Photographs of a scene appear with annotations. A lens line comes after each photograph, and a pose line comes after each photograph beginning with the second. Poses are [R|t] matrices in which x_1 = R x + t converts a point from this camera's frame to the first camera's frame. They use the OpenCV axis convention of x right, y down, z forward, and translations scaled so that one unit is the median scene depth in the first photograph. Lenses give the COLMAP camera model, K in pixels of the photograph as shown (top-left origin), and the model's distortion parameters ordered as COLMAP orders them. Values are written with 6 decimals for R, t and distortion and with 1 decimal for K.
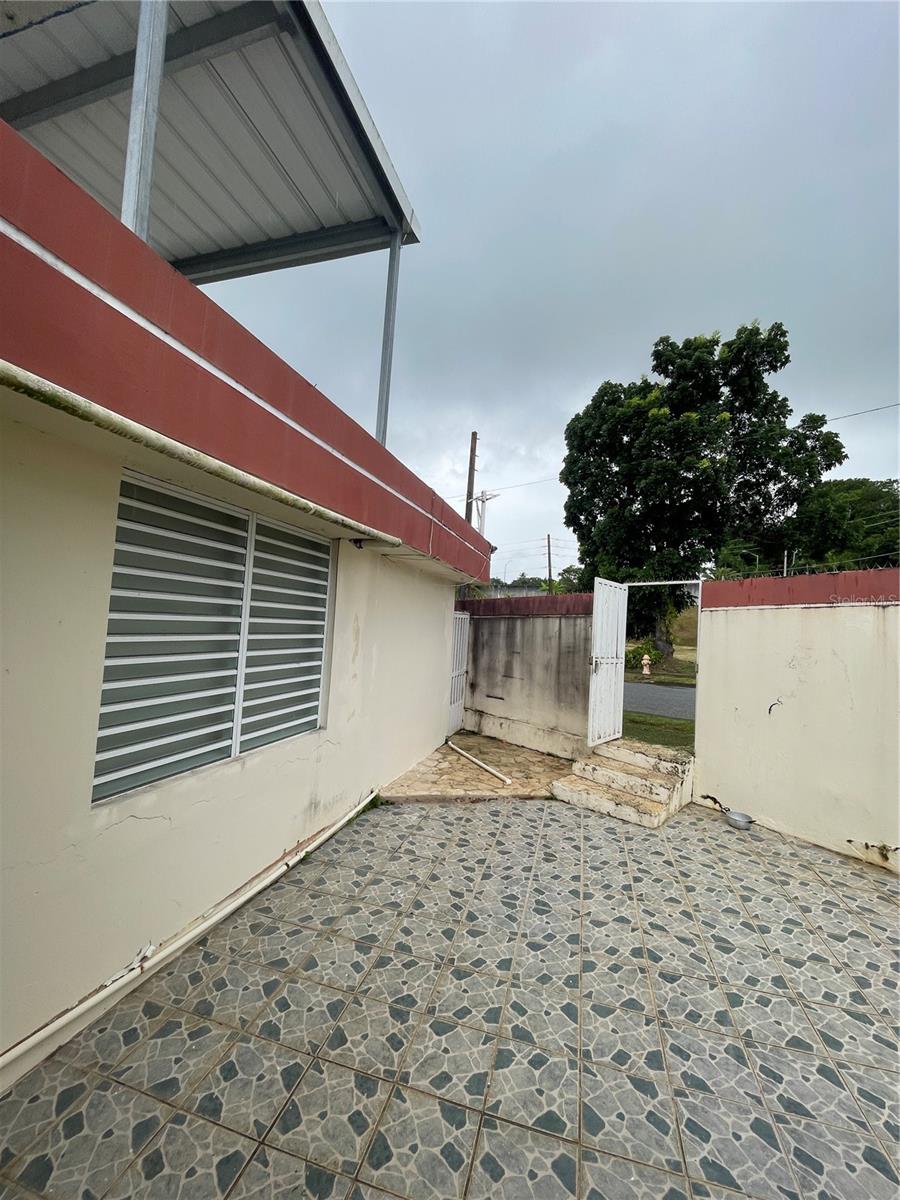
lens RADIAL K [[485.4, 0, 449.3], [0, 485.4, 595.8], [0, 0, 1]] dist [-0.008182, 0.000330]
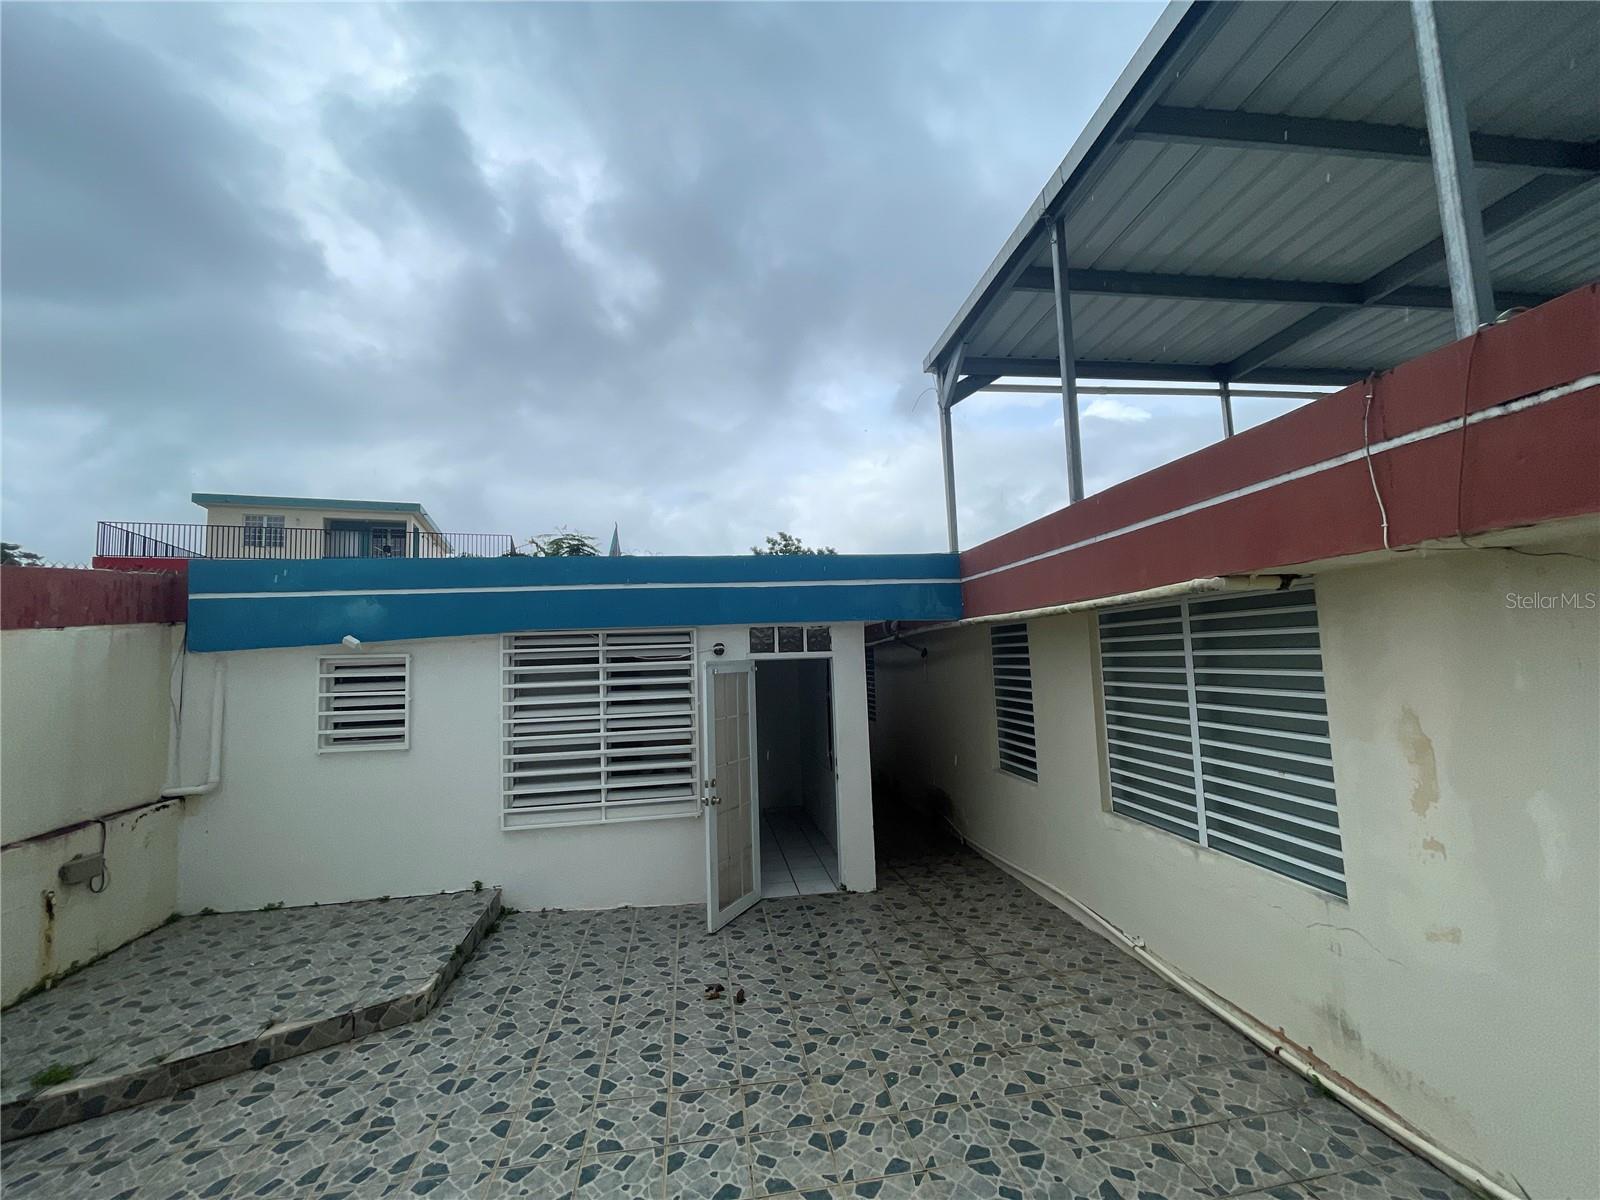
lens RADIAL K [[647.2, 0, 797.9], [0, 647.2, 600.9], [0, 0, 1]] dist [-0.008182, 0.000330]
pose [[-0.909915, -0.061375, -0.410230, 0.969681], [0.006363, 0.986811, -0.161751, 0.053573], [0.414747, -0.149790, -0.897523, 2.126368]]
